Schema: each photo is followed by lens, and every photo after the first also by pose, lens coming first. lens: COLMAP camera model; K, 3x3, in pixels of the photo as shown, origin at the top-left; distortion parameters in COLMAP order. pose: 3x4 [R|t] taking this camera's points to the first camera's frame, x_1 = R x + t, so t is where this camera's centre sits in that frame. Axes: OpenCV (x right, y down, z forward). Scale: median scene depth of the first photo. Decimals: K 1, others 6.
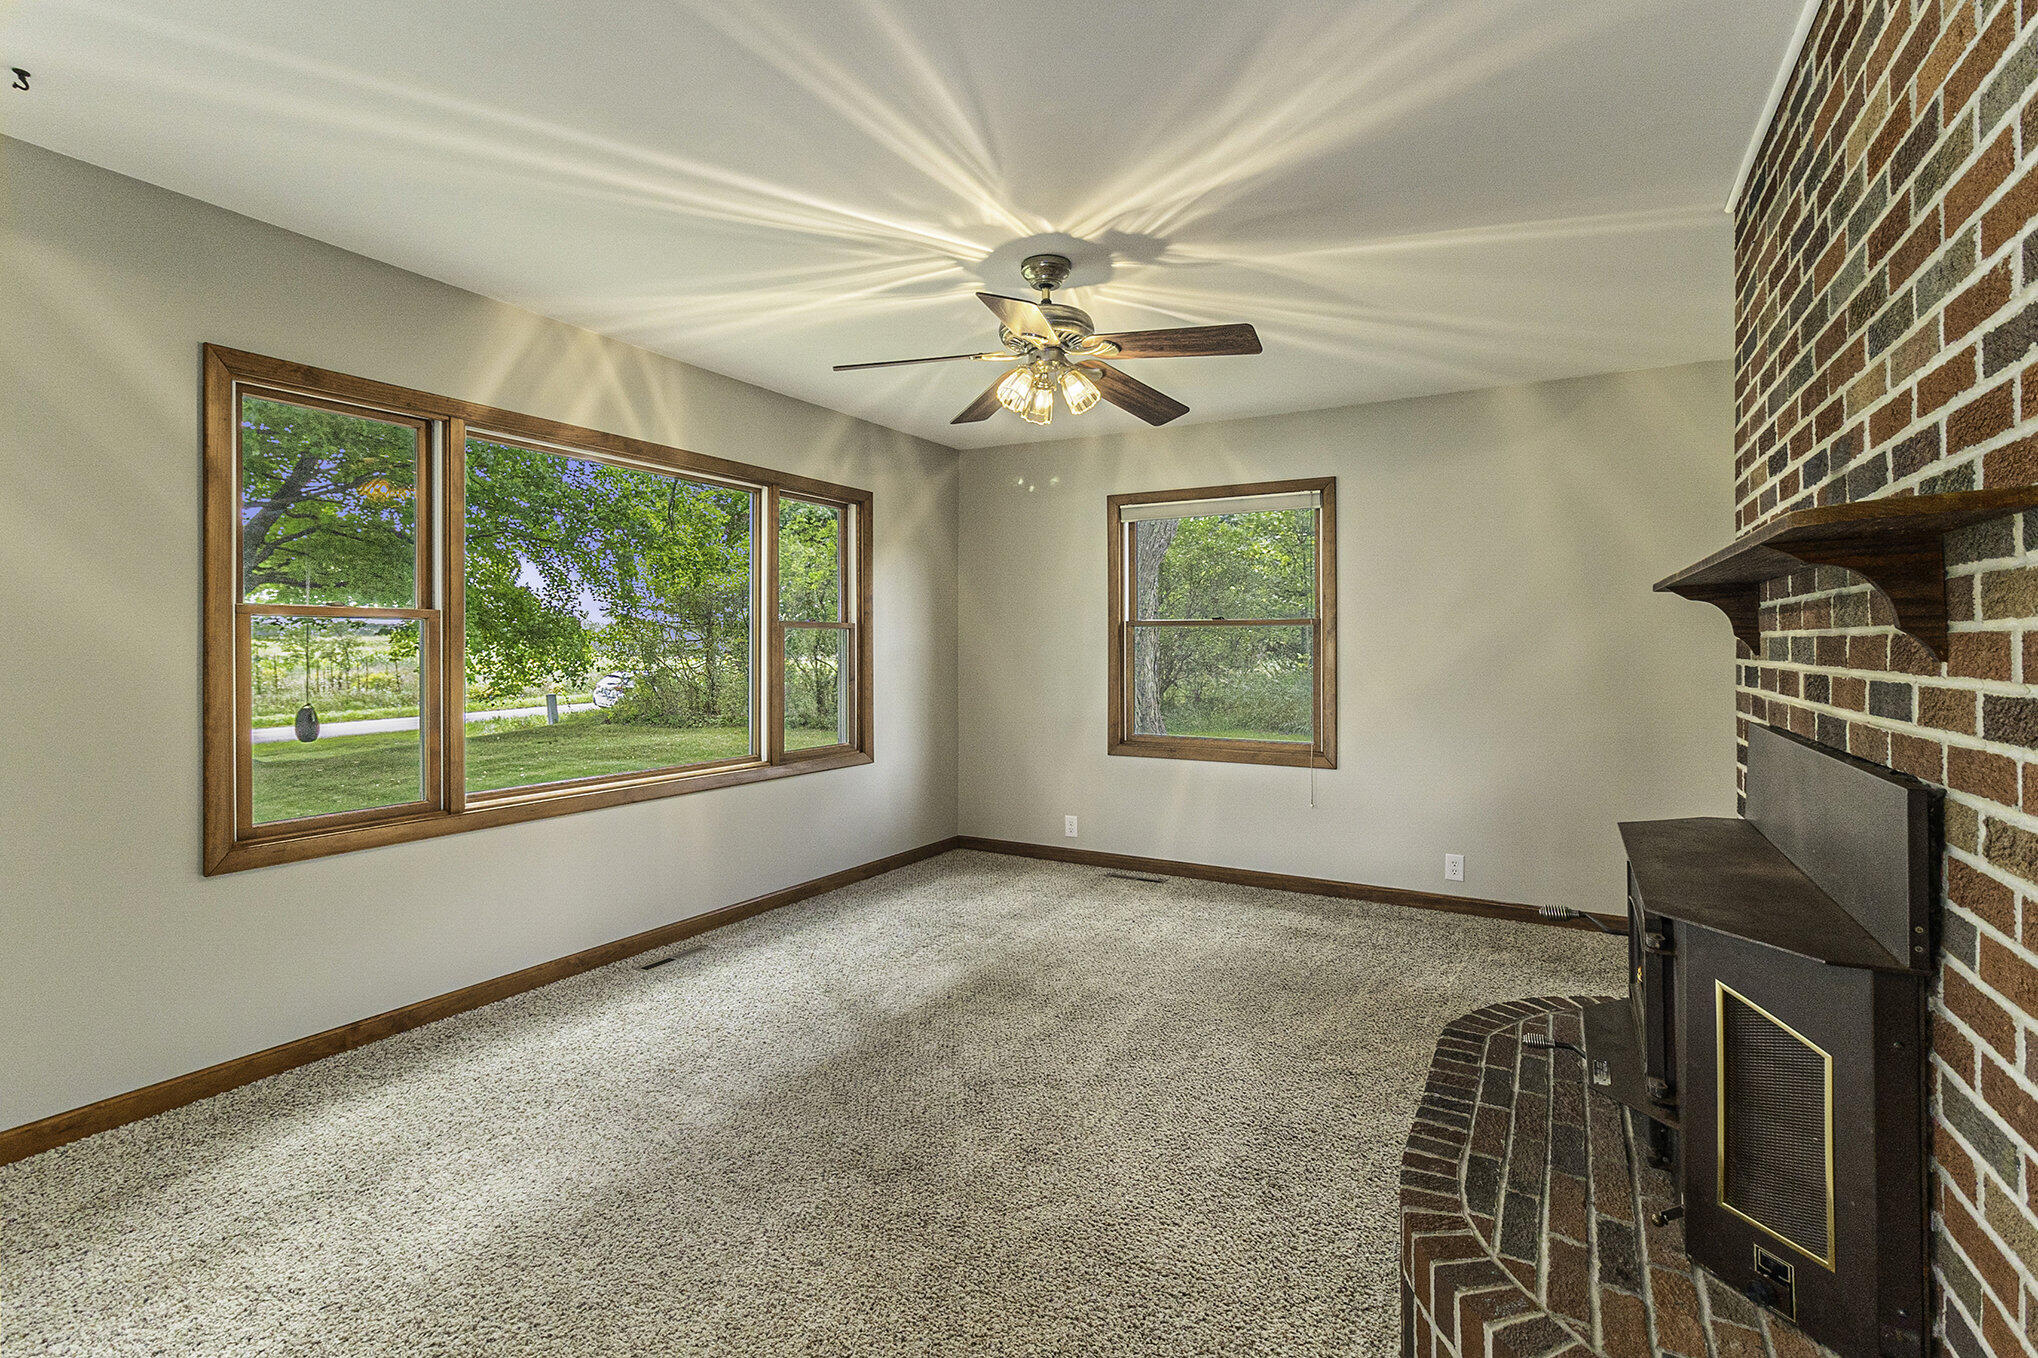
lens RADIAL K [[923.2, 0, 1019.7], [0, 923.2, 652.4], [0, 0, 1]] dist [-0.001134, -0.000169]
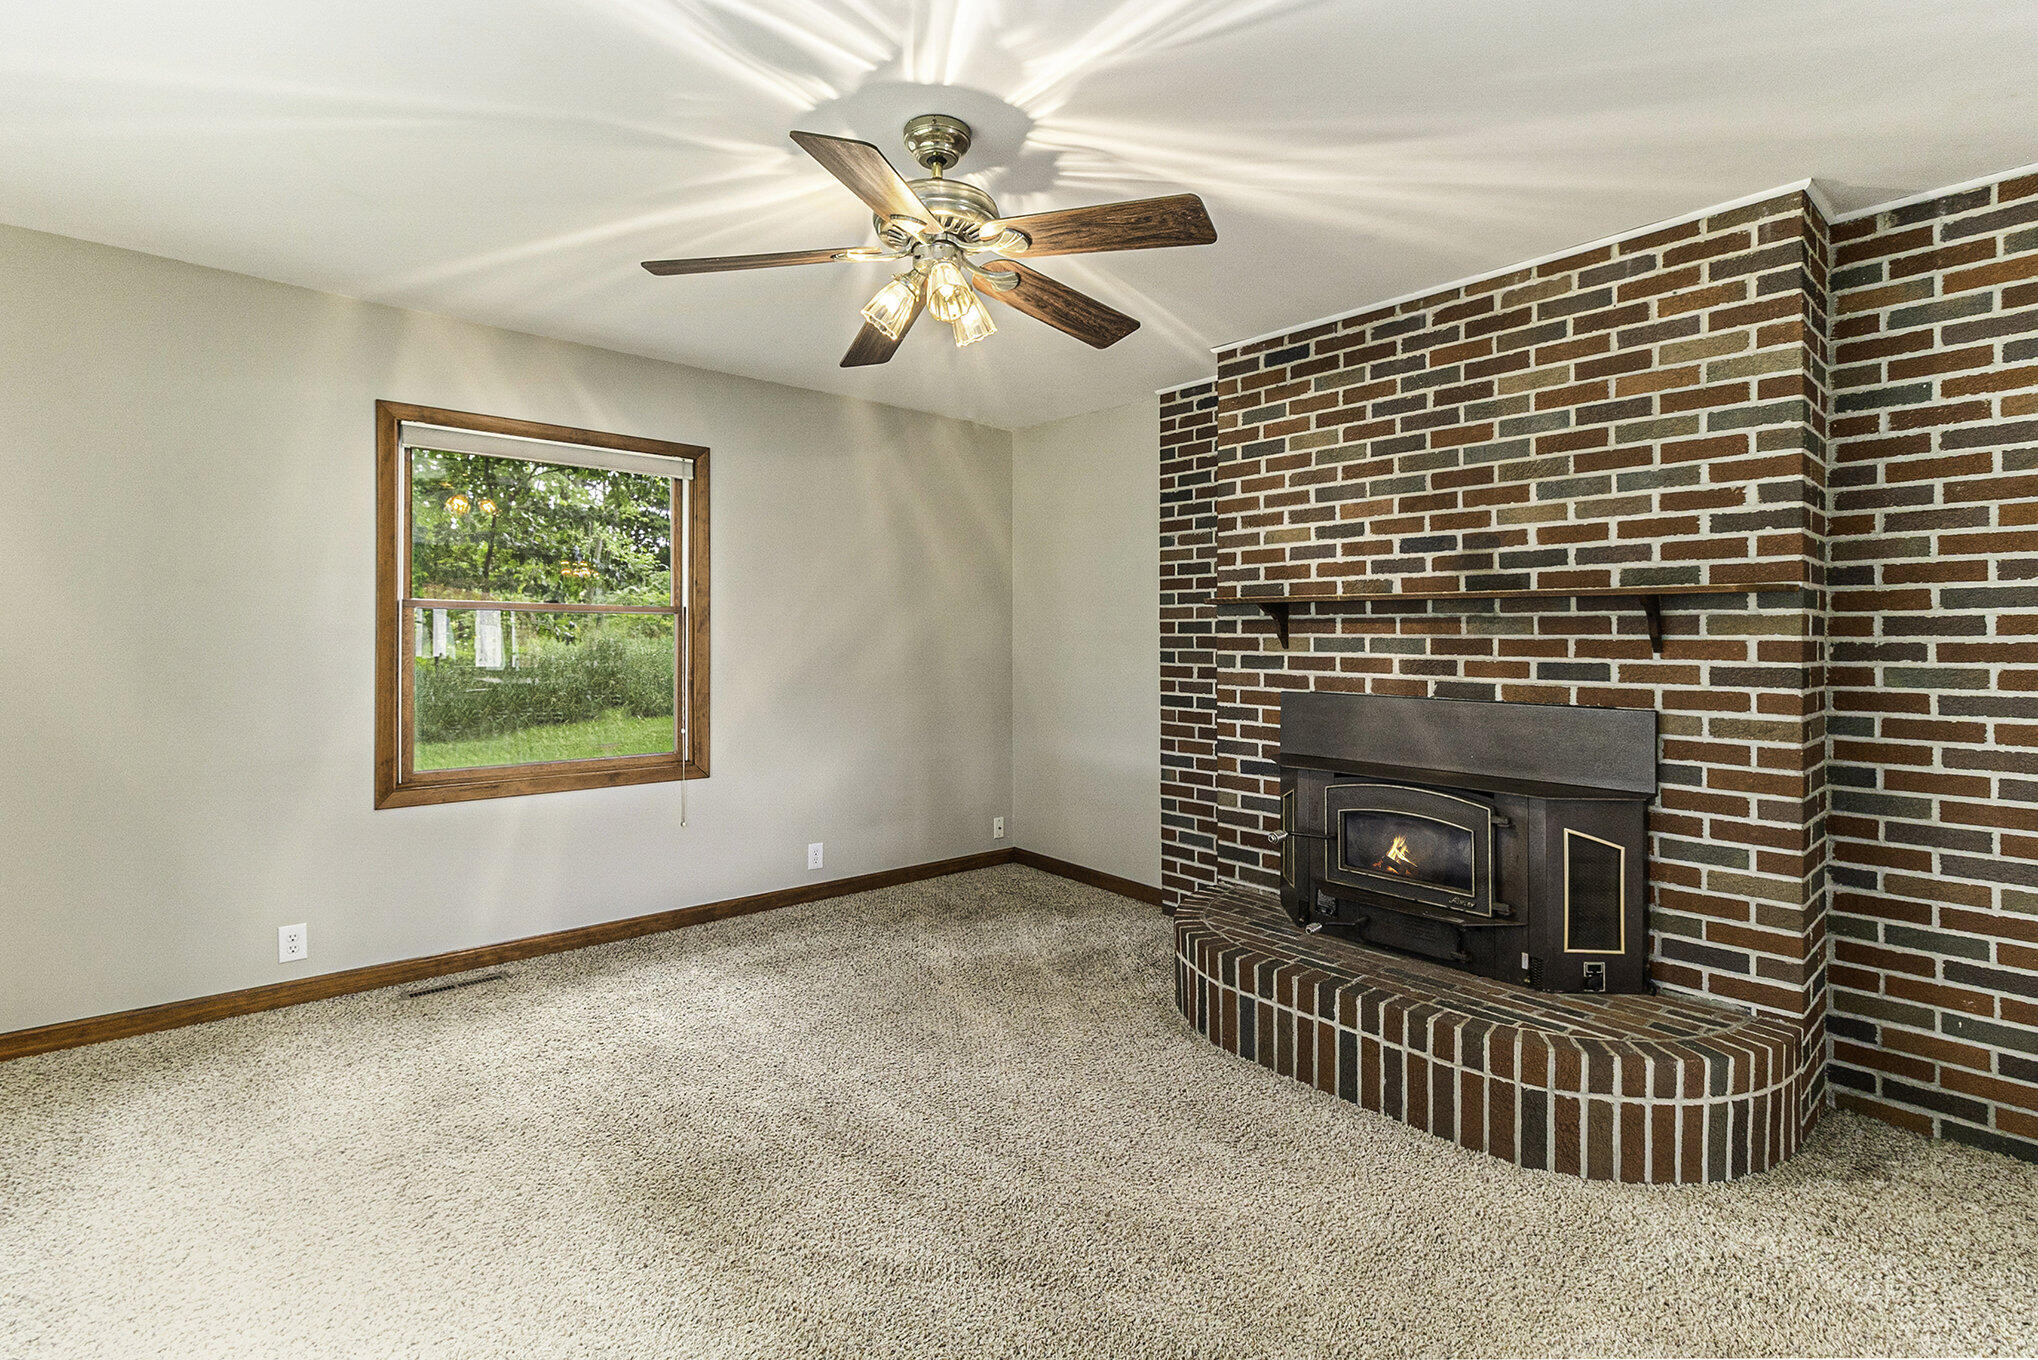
lens RADIAL K [[939.7, 0, 1010.3], [0, 939.7, 635.7], [0, 0, 1]] dist [0.001129, 0.000128]
pose [[0.333444, 0.001053, 0.942769, -0.672956], [0.001773, 0.999997, -0.001744, -0.012143], [-0.942768, 0.002253, 0.333442, 0.698374]]
